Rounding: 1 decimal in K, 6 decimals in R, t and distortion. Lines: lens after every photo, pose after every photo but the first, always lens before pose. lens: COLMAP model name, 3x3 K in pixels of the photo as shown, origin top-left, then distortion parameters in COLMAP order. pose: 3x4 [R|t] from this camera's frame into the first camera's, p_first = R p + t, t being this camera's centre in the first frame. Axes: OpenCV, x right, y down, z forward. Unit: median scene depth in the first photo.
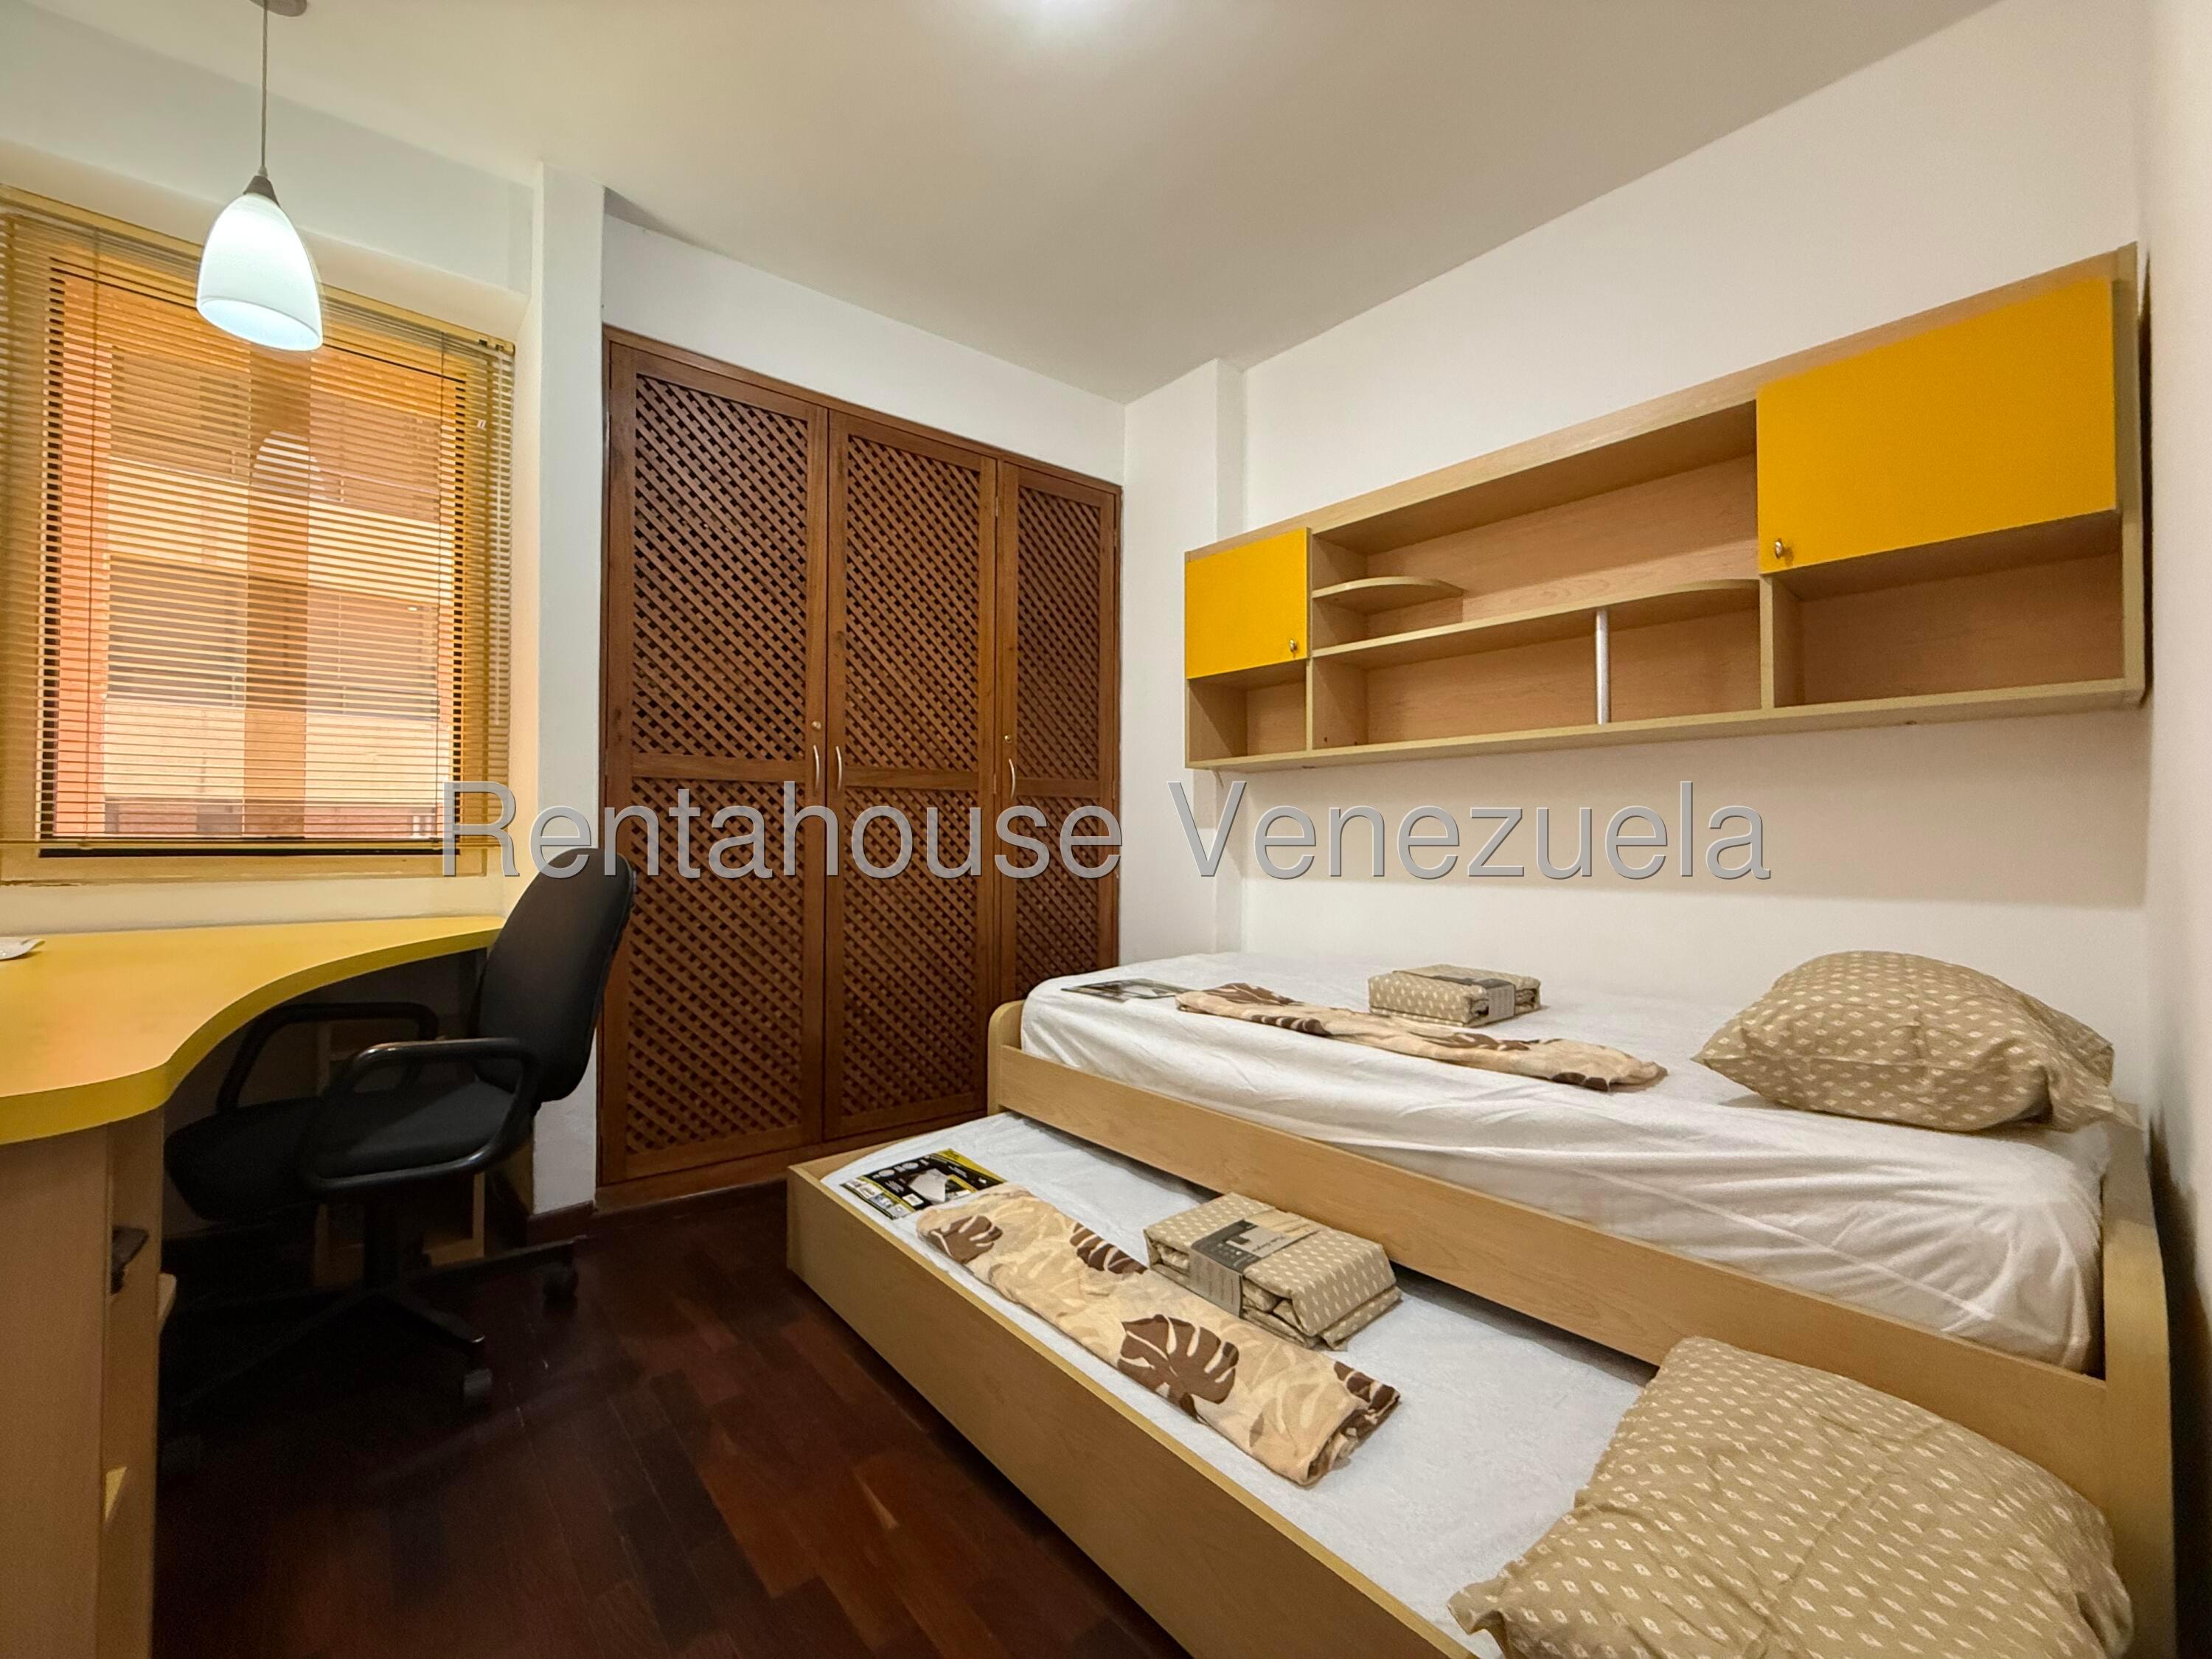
lens RADIAL K [[882.3, 0, 1099.6], [0, 882.3, 828.9], [0, 0, 1]] dist [-0.002377, 0.000353]
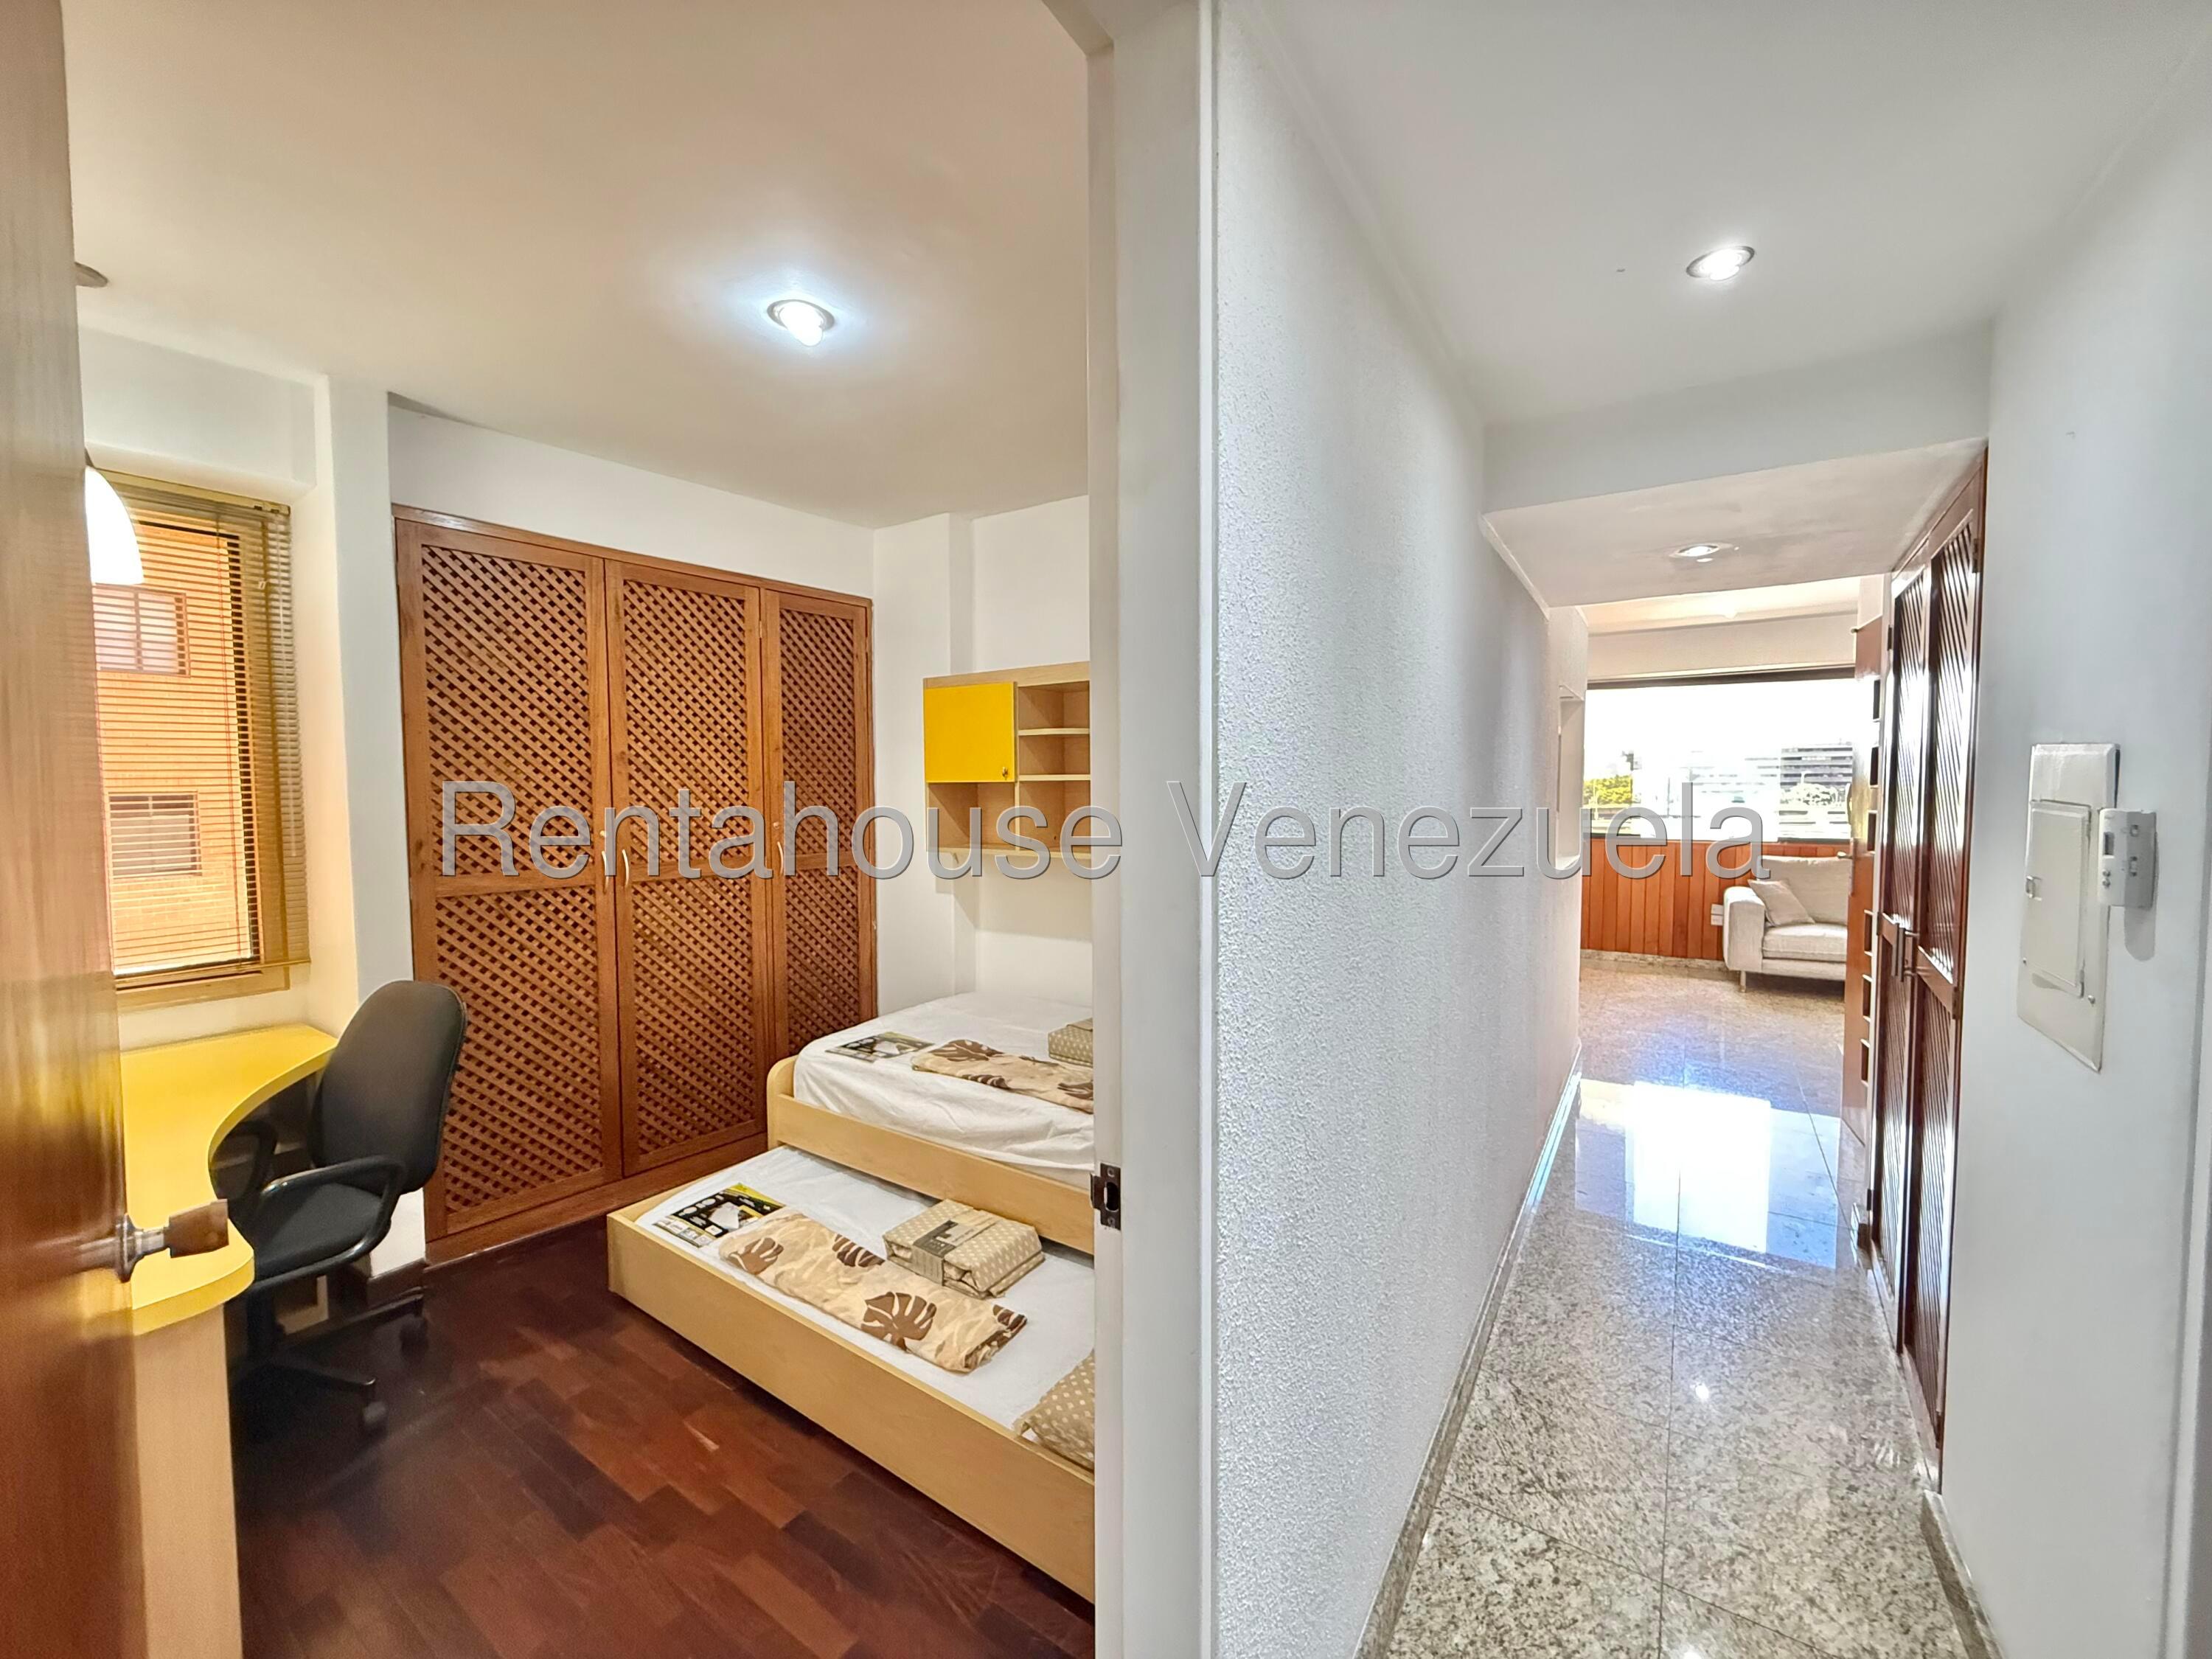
lens RADIAL K [[882.3, 0, 1099.1], [0, 882.3, 827.2], [0, 0, 1]] dist [-0.002377, 0.000353]
pose [[0.969725, -0.021146, 0.243281, 0.040676], [0.007230, 0.998293, 0.057952, -0.231995], [-0.244091, -0.054438, 0.968223, -0.362796]]
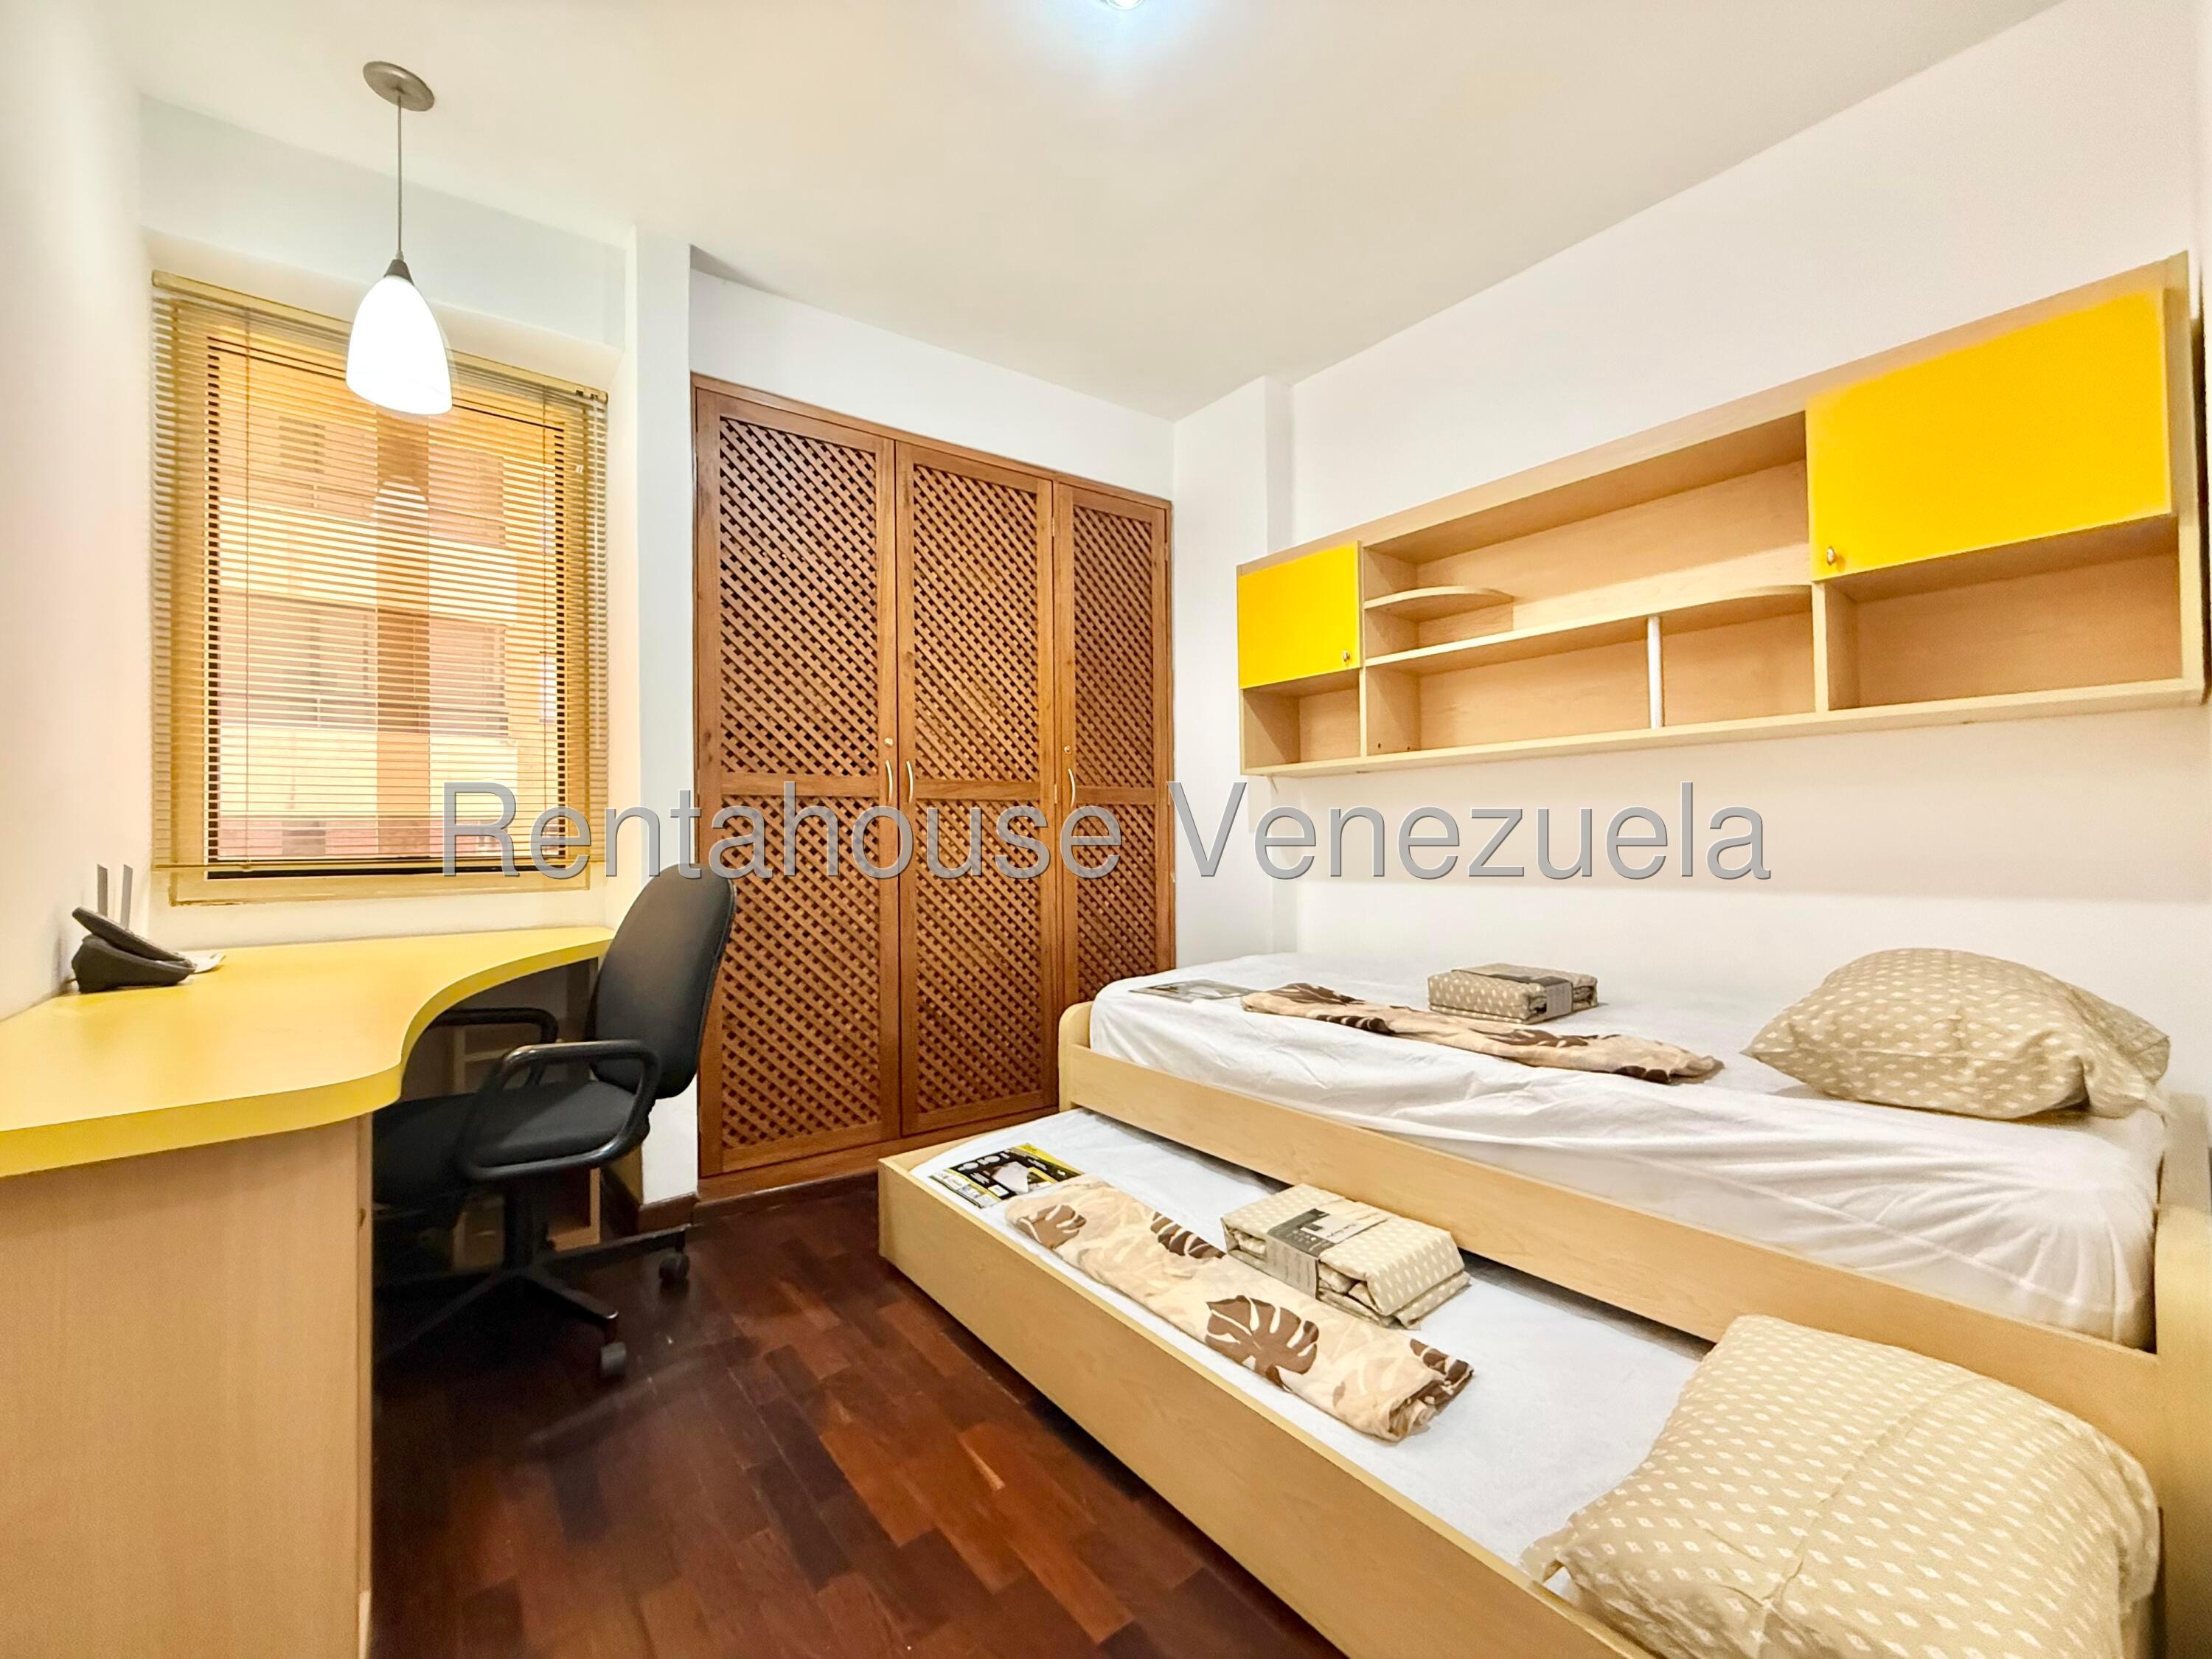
lens RADIAL K [[882.3, 0, 1100.7], [0, 882.3, 827.8], [0, 0, 1]] dist [-0.002377, 0.000353]
pose [[0.998835, -0.016568, -0.045330, -0.027547], [0.016498, 0.999862, -0.001915, -0.010464], [0.045356, 0.001165, 0.998970, -0.047783]]
